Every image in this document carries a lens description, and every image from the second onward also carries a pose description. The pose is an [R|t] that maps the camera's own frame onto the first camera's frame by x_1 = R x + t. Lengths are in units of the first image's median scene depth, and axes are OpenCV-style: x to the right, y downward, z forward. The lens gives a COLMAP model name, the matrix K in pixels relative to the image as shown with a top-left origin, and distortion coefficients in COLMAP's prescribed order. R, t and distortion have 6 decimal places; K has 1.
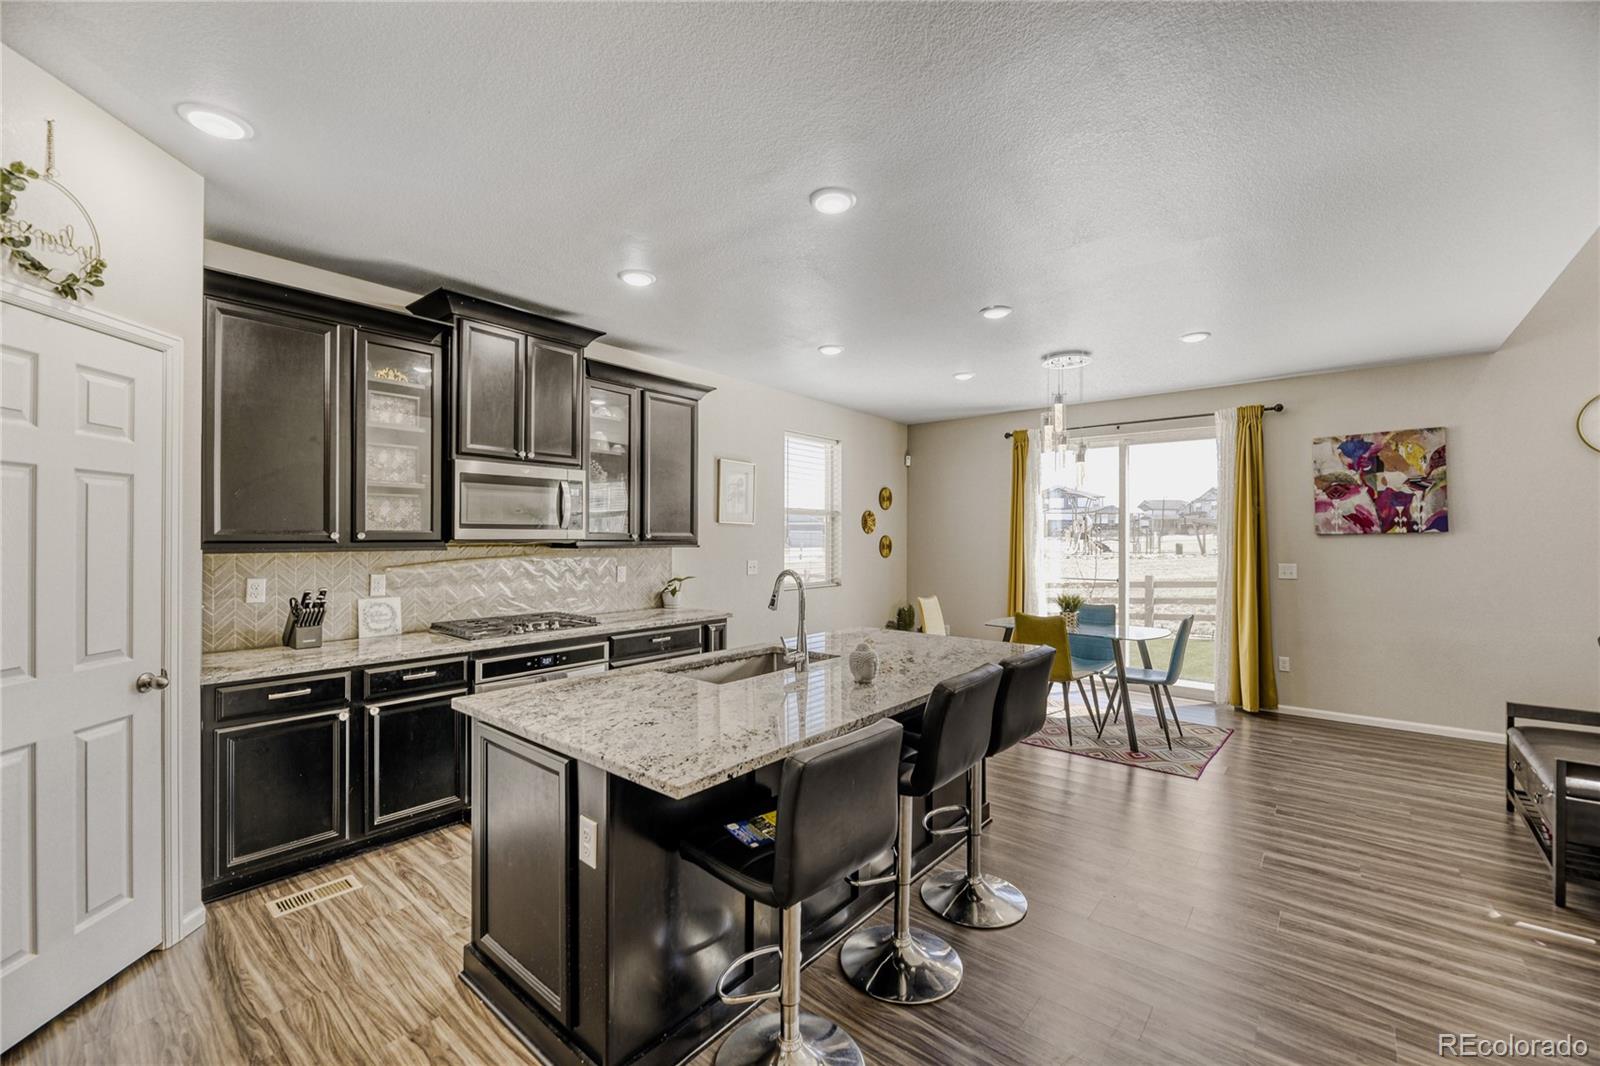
lens RADIAL K [[660.6, 0, 811.2], [0, 660.6, 534.1], [0, 0, 1]] dist [-0.003333, -0.000445]
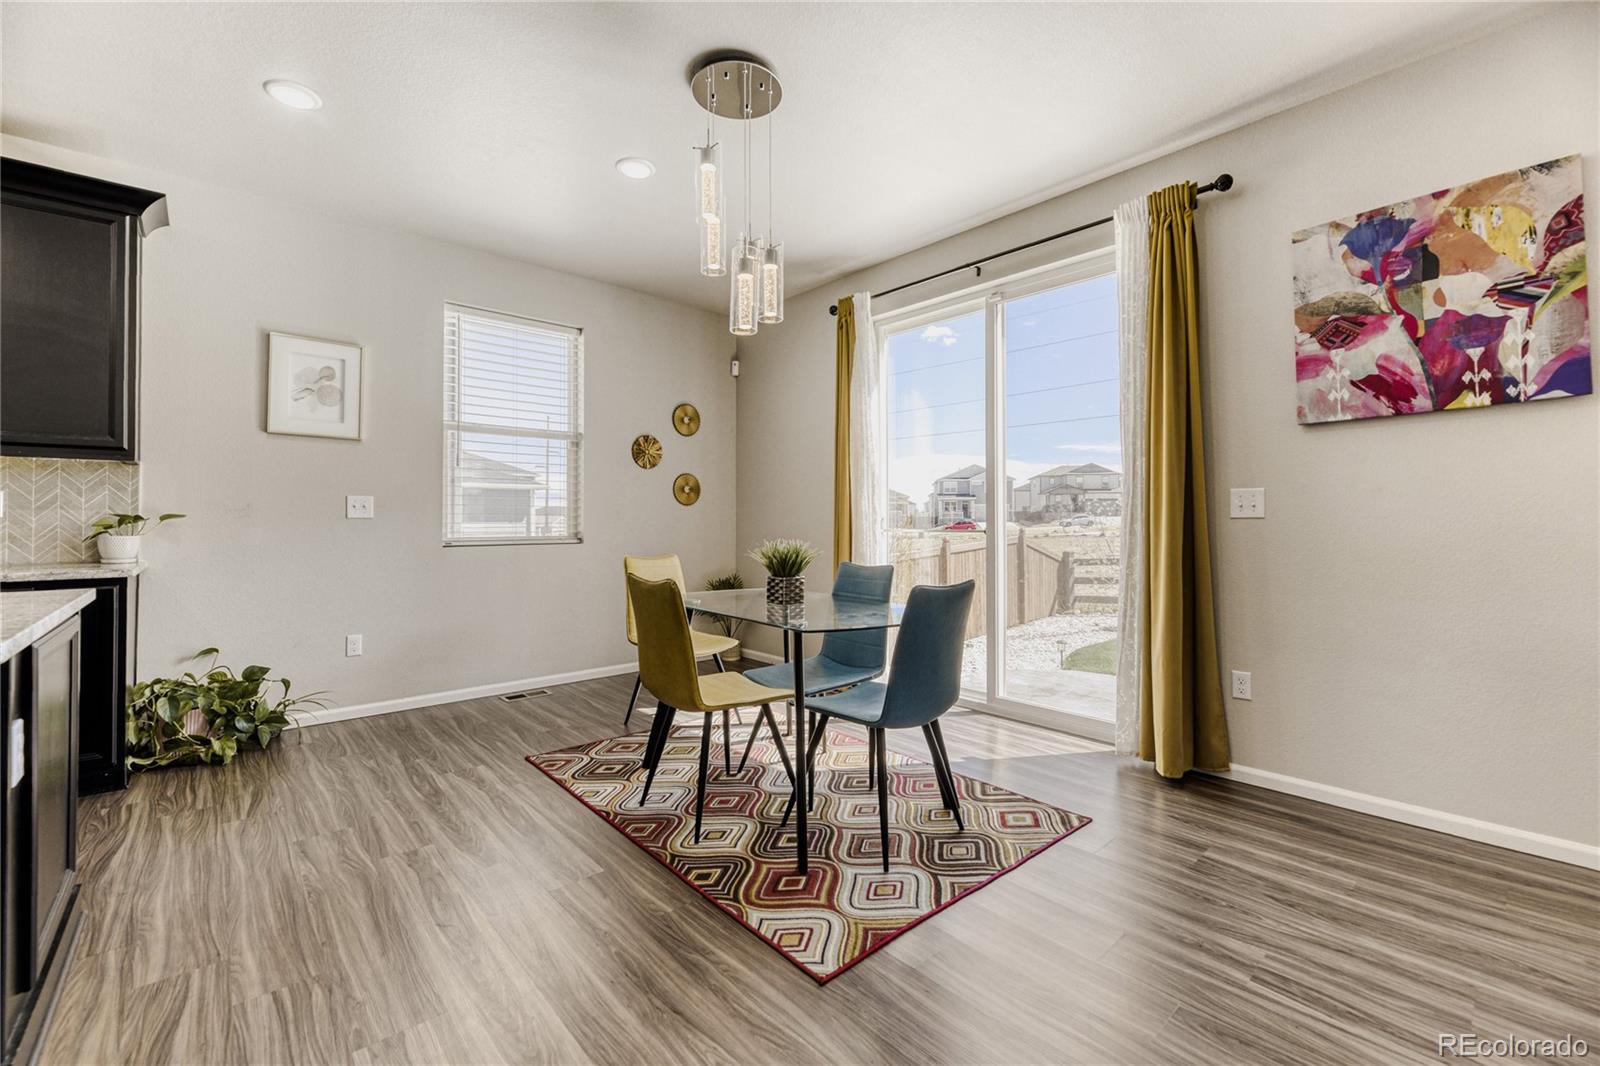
lens RADIAL K [[676.9, 0, 801.5], [0, 676.9, 516.5], [0, 0, 1]] dist [-0.010406, -0.000656]
pose [[0.988280, -0.004488, -0.152589, 0.500625], [0.004559, 0.999990, 0.000117, 0.070430], [0.152587, -0.000811, 0.988290, 0.470318]]
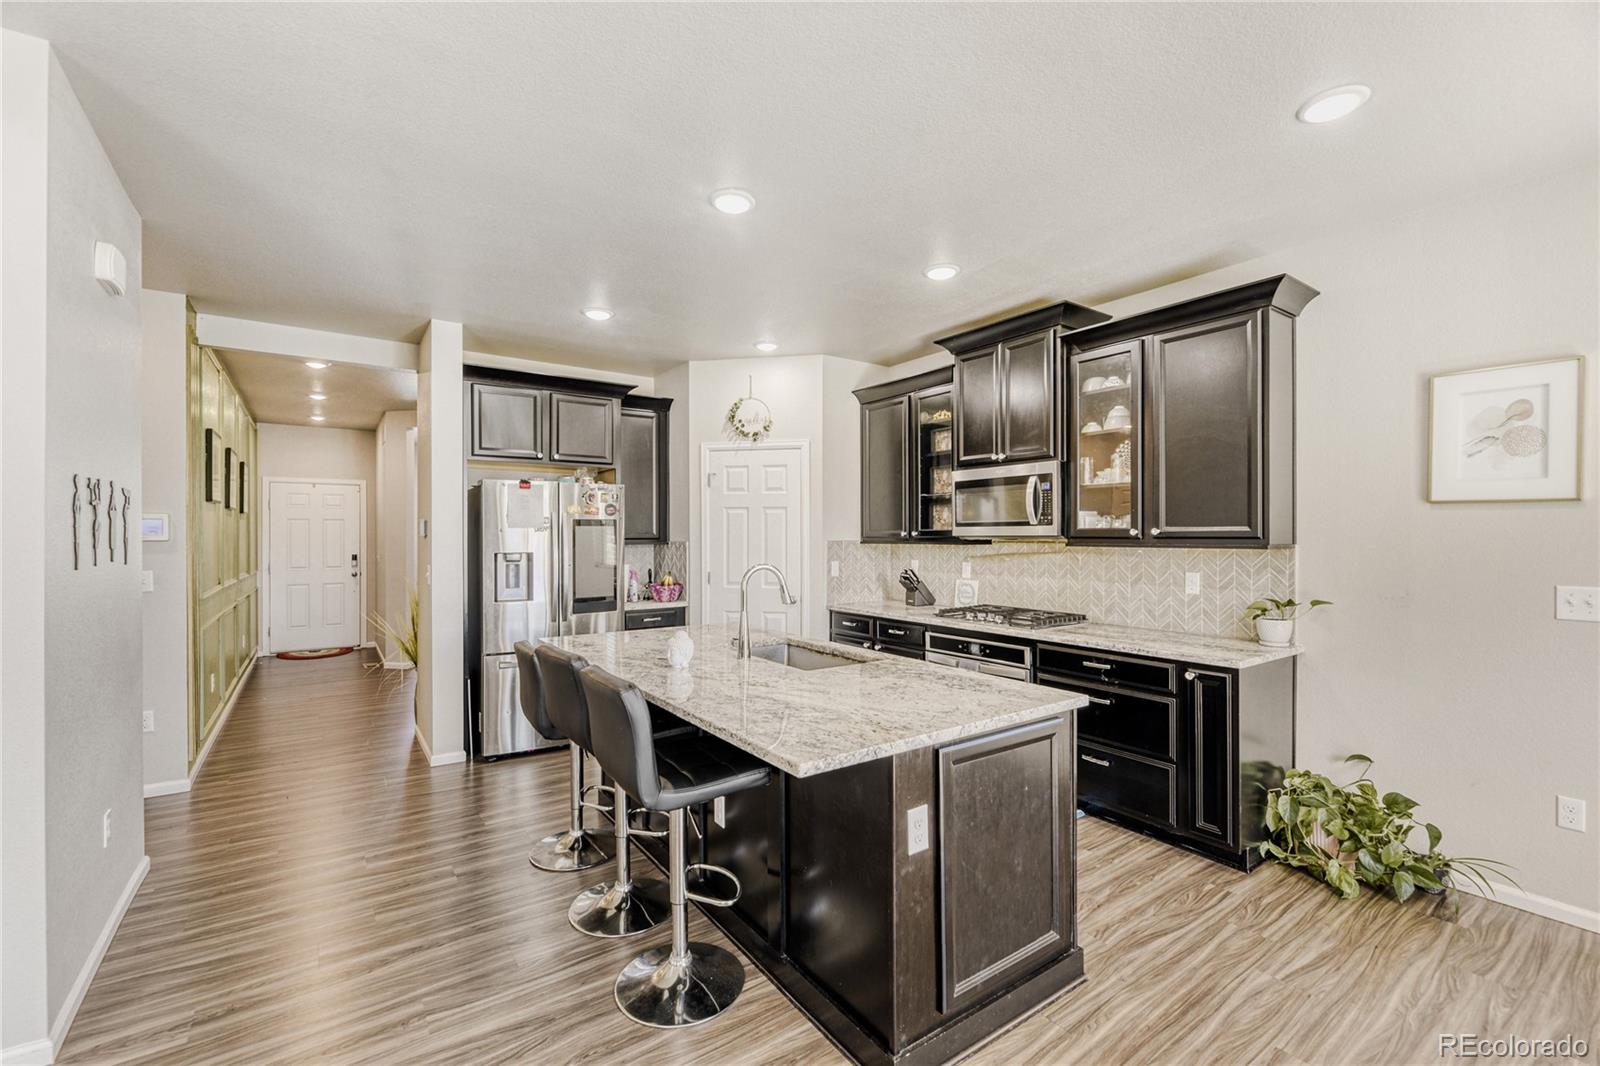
lens RADIAL K [[676.9, 0, 801.5], [0, 676.9, 516.5], [0, 0, 1]] dist [-0.010406, -0.000656]
pose [[-0.264643, -0.030616, -0.963860, 0.521942], [0.005405, 0.999433, -0.033230, 0.008157], [0.964331, -0.014003, -0.264327, 0.718039]]
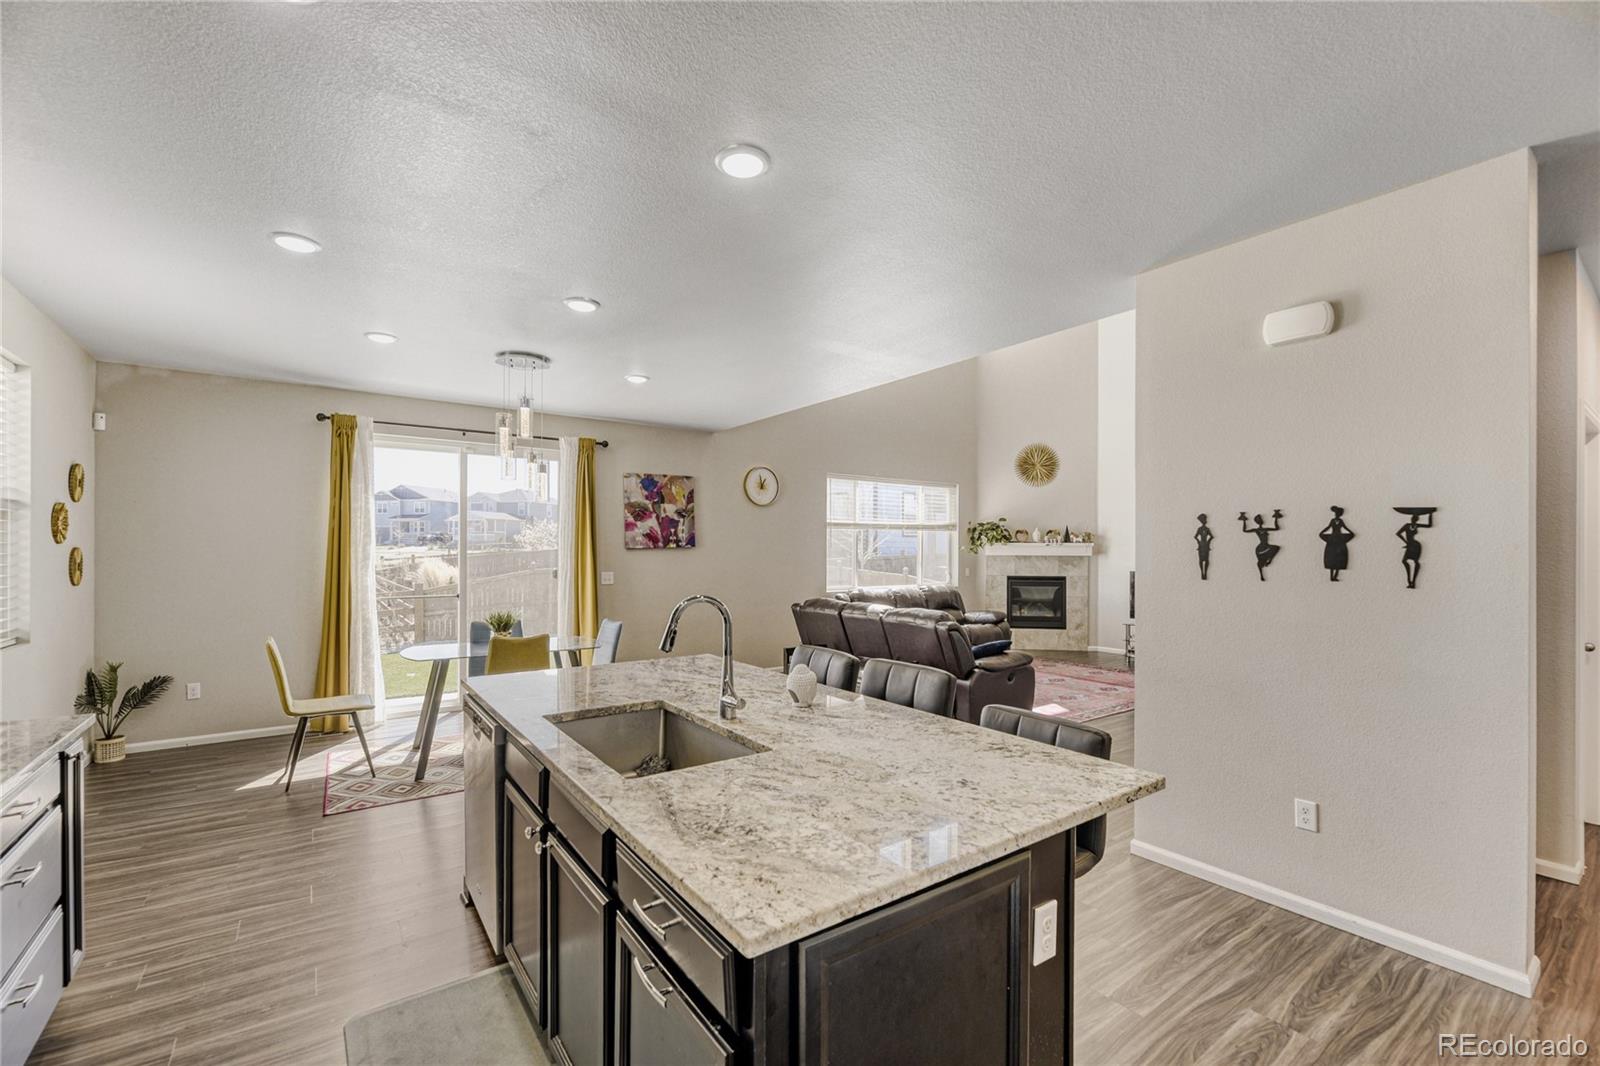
lens RADIAL K [[664.6, 0, 795.7], [0, 664.6, 550.0], [0, 0, 1]] dist [-0.003668, -0.000481]
pose [[0.262246, -0.000298, 0.965001, -0.408723], [-0.007594, 0.999968, 0.002372, -0.001991], [-0.964971, -0.007951, 0.262235, 0.365604]]
